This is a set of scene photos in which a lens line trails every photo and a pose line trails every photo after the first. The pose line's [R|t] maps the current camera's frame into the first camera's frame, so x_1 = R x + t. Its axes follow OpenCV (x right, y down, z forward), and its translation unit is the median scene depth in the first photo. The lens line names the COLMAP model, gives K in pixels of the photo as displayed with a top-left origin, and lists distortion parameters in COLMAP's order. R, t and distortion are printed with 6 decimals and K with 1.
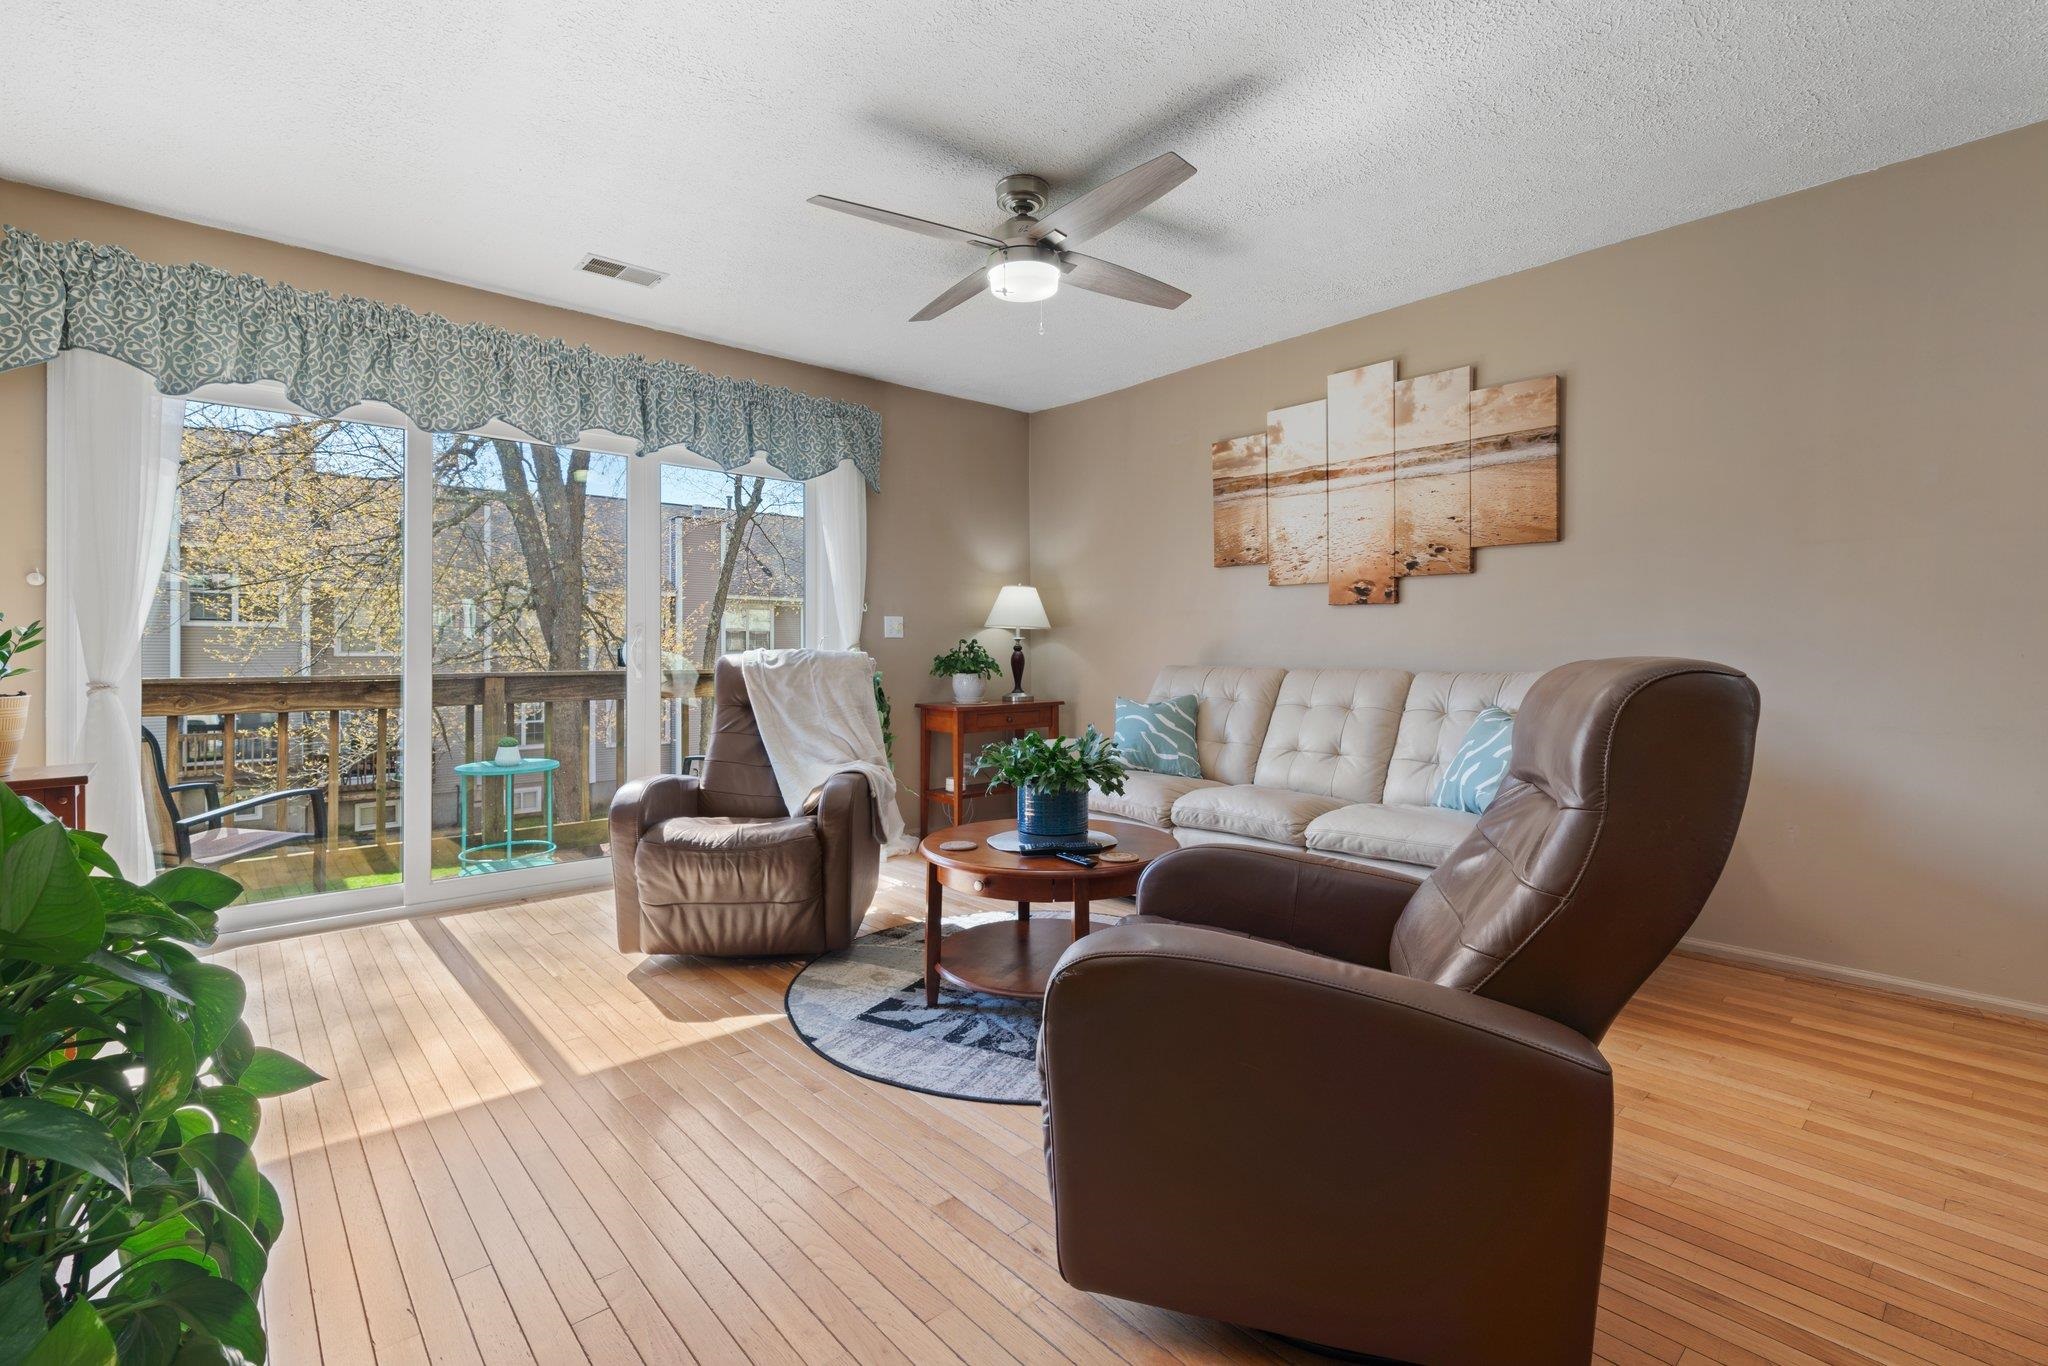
lens RADIAL K [[910.3, 0, 1022.7], [0, 910.3, 648.7], [0, 0, 1]] dist [0.000194, 0.001063]
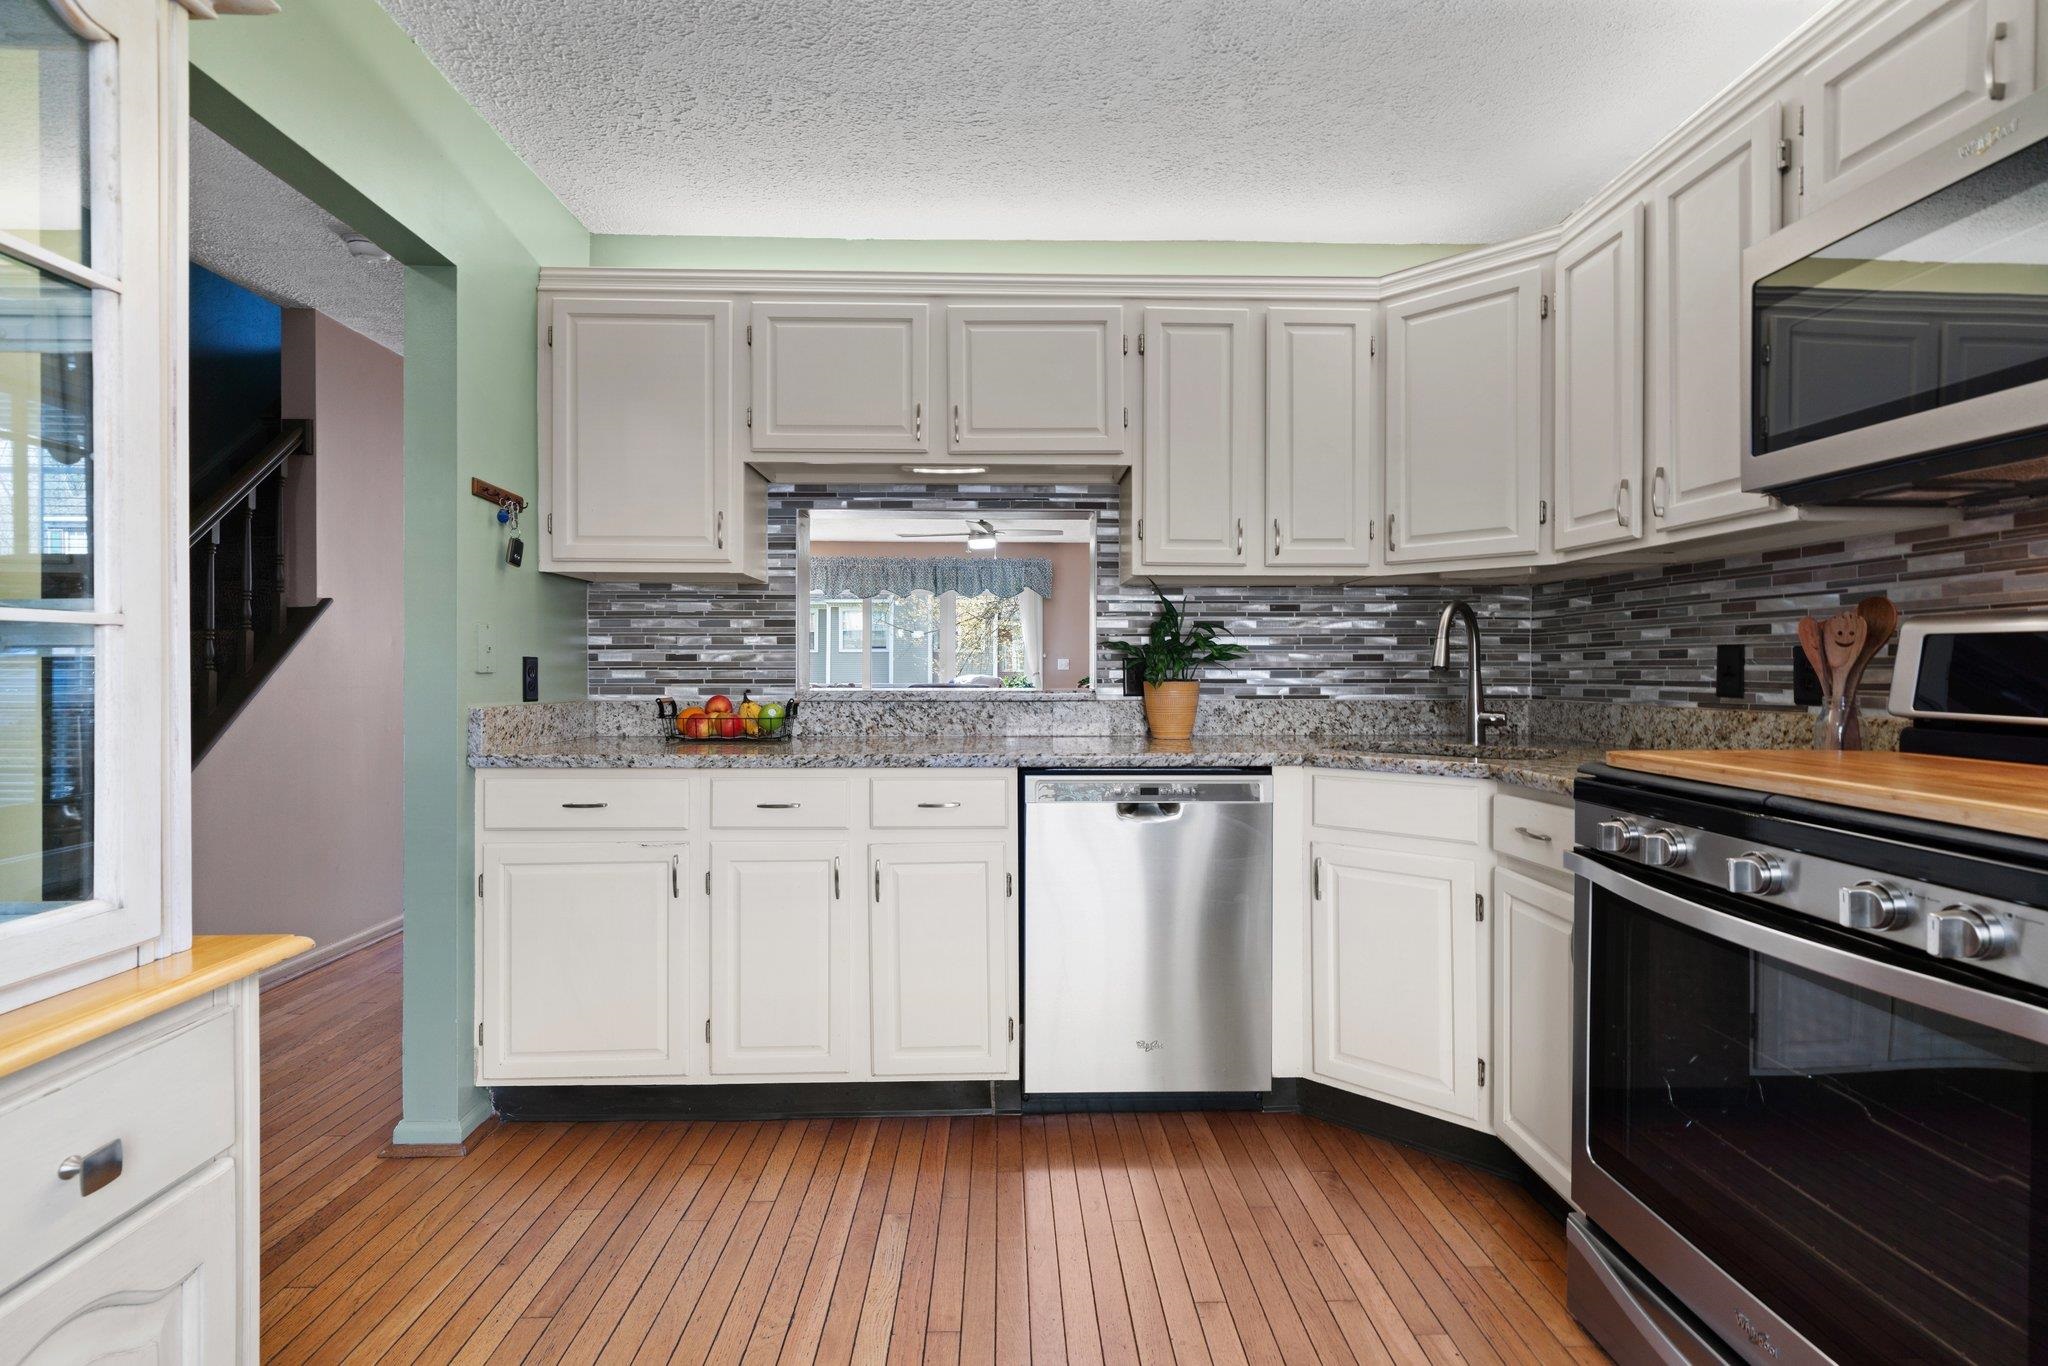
lens RADIAL K [[919.7, 0, 1022.3], [0, 919.7, 667.0], [0, 0, 1]] dist [0.000163, 0.000501]
pose [[0.766939, 0.002849, -0.641713, 1.410736], [-0.002765, 0.999996, 0.001134, -0.026242], [0.641714, 0.000905, 0.766944, -0.788543]]
